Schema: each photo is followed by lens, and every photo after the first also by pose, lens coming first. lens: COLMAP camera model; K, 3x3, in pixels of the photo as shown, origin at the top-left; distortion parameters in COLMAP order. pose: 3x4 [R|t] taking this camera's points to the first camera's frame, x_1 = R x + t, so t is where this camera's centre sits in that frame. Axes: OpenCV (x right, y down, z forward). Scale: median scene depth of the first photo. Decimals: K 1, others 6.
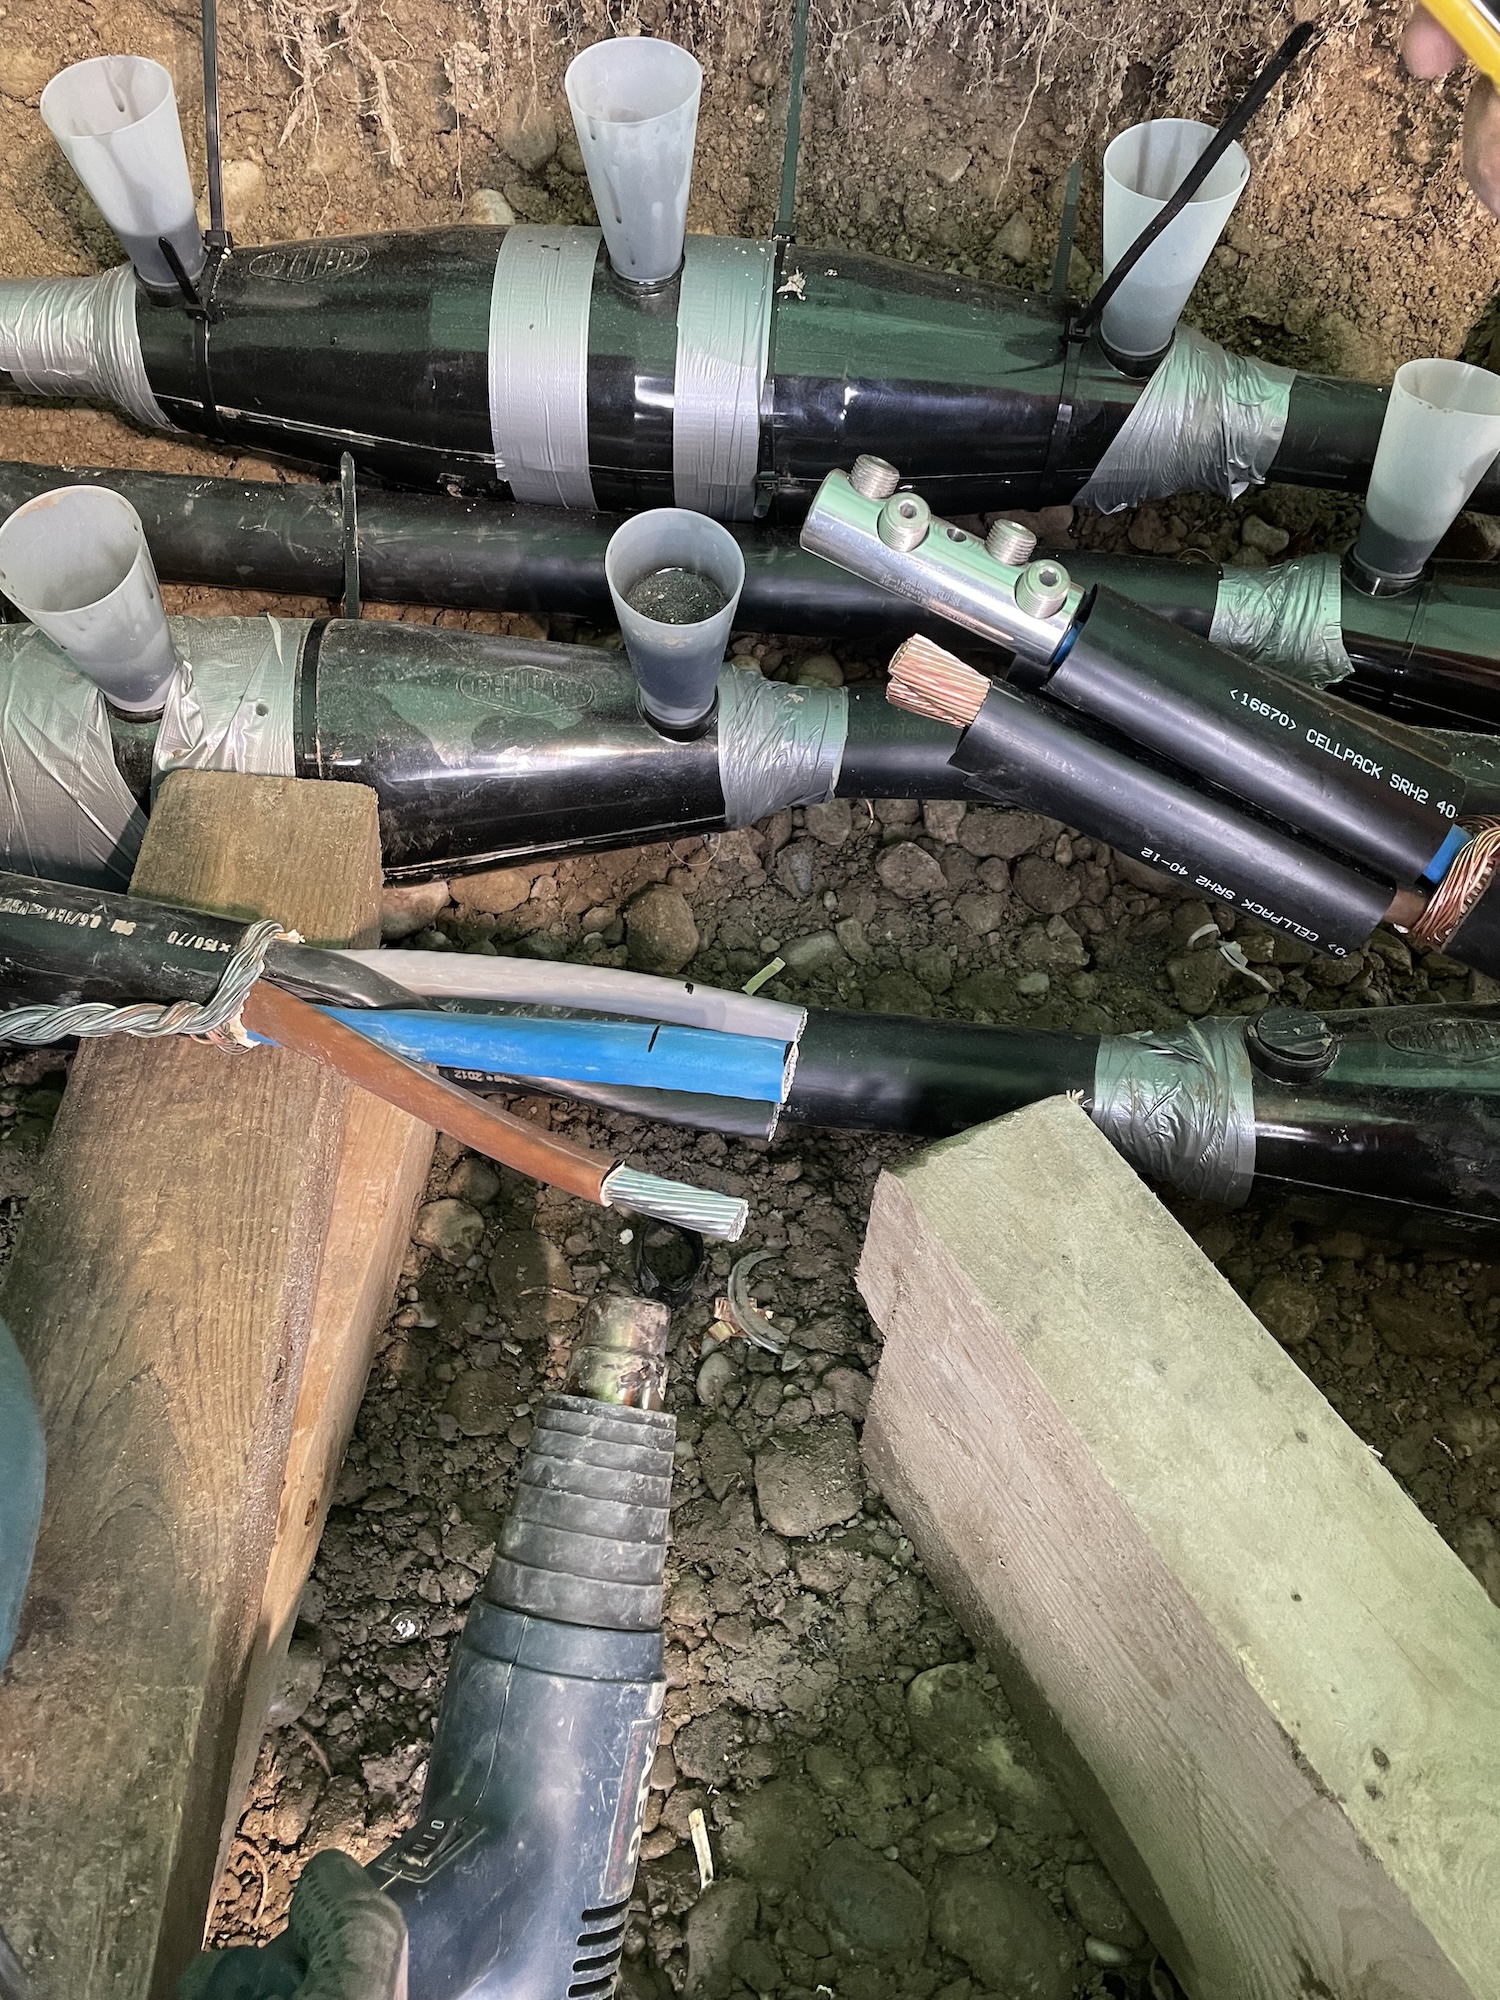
lens RADIAL K [[1449.7, 0, 739.7], [0, 1449.7, 991.3], [0, 0, 1]] dist [0.006809, -0.047148]
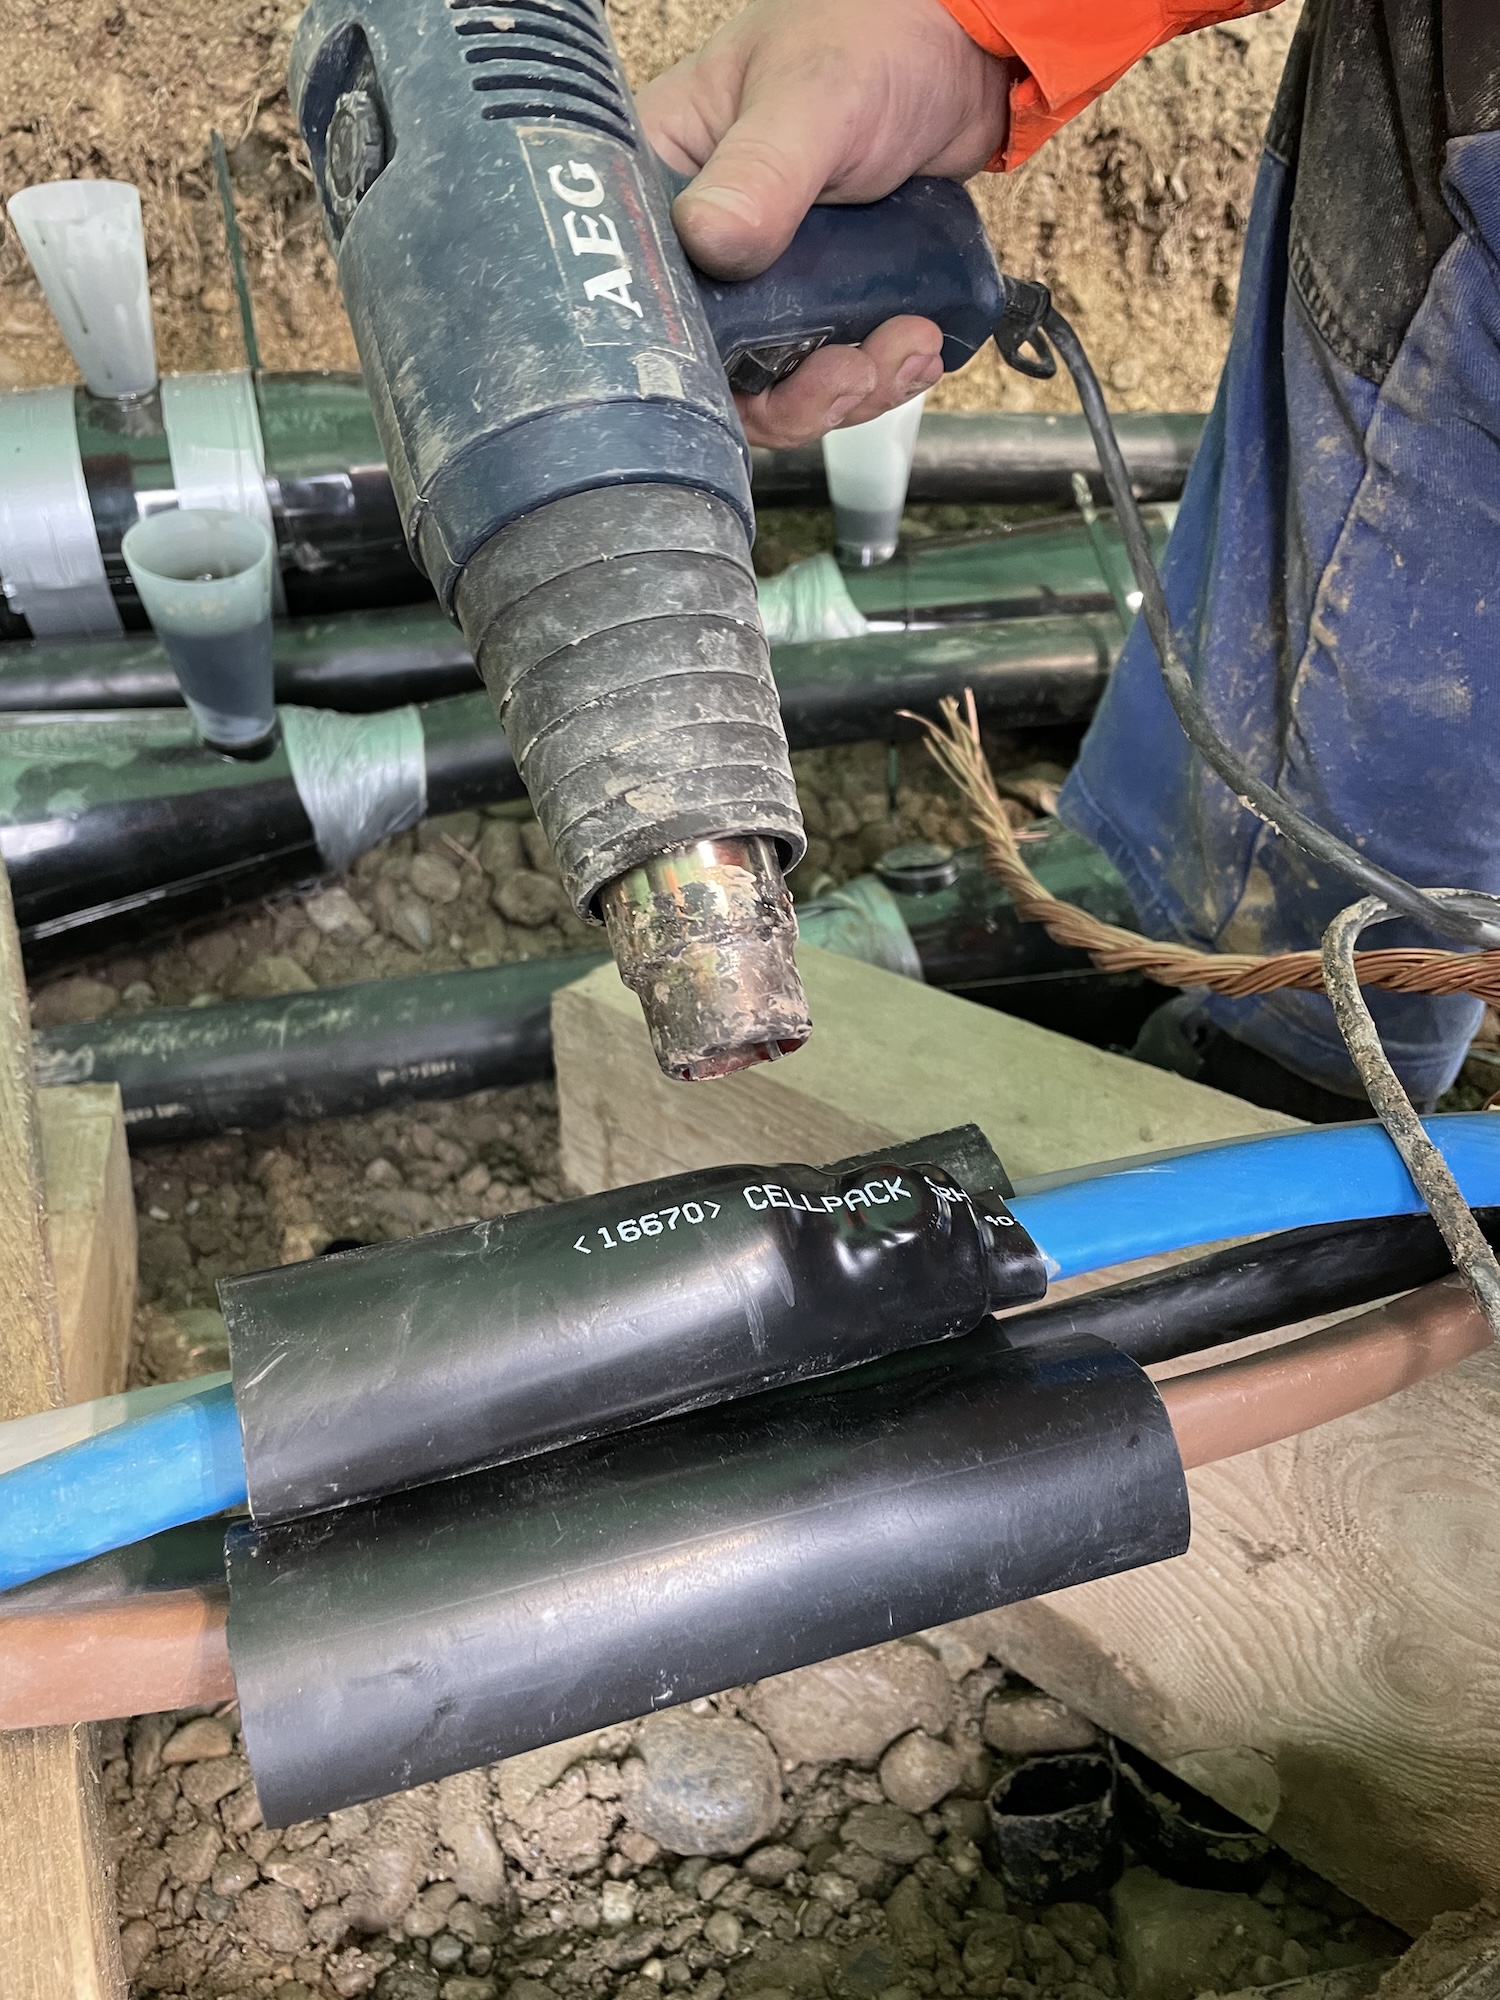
lens RADIAL K [[1449.7, 0, 739.7], [0, 1449.7, 991.3], [0, 0, 1]] dist [0.006809, -0.047148]
pose [[0.935995, -0.227496, 0.268623, -0.025964], [0.305199, 0.904708, -0.297250, 0.315734], [-0.175402, 0.360208, 0.916234, 0.113886]]
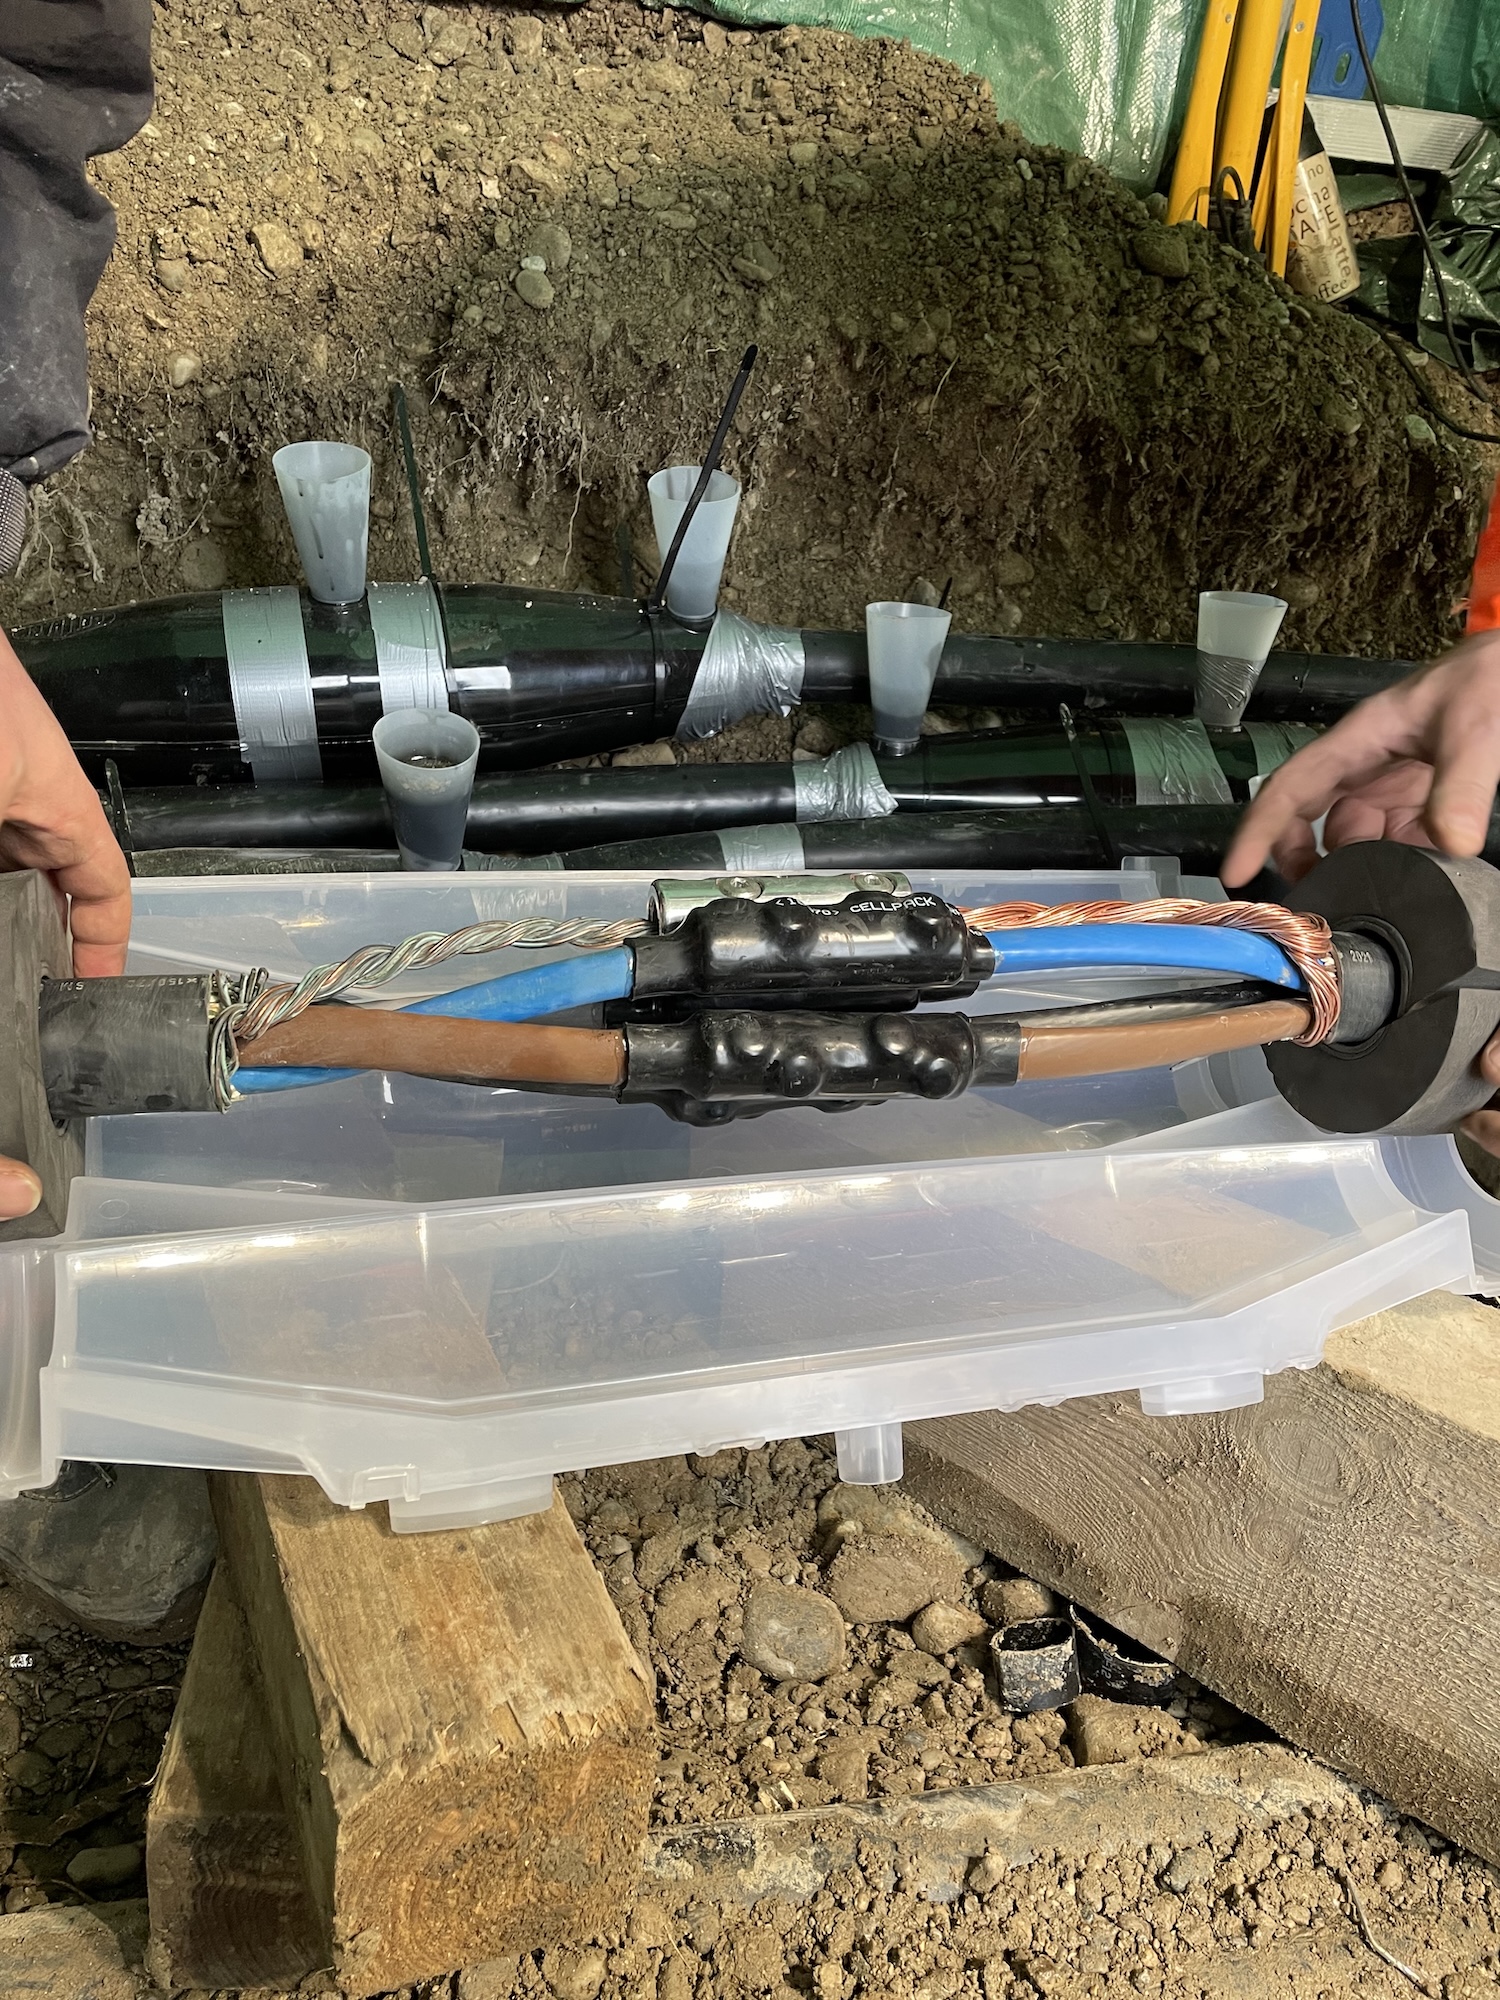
lens RADIAL K [[1423.4, 0, 750.0], [0, 1423.4, 1000.0], [0, 0, 1]] dist [-0.002481, -0.001558]
pose [[0.931527, -0.170970, 0.320979, -0.185851], [0.278088, 0.903643, -0.325724, 0.357049], [-0.234362, 0.392680, 0.889312, -0.120112]]
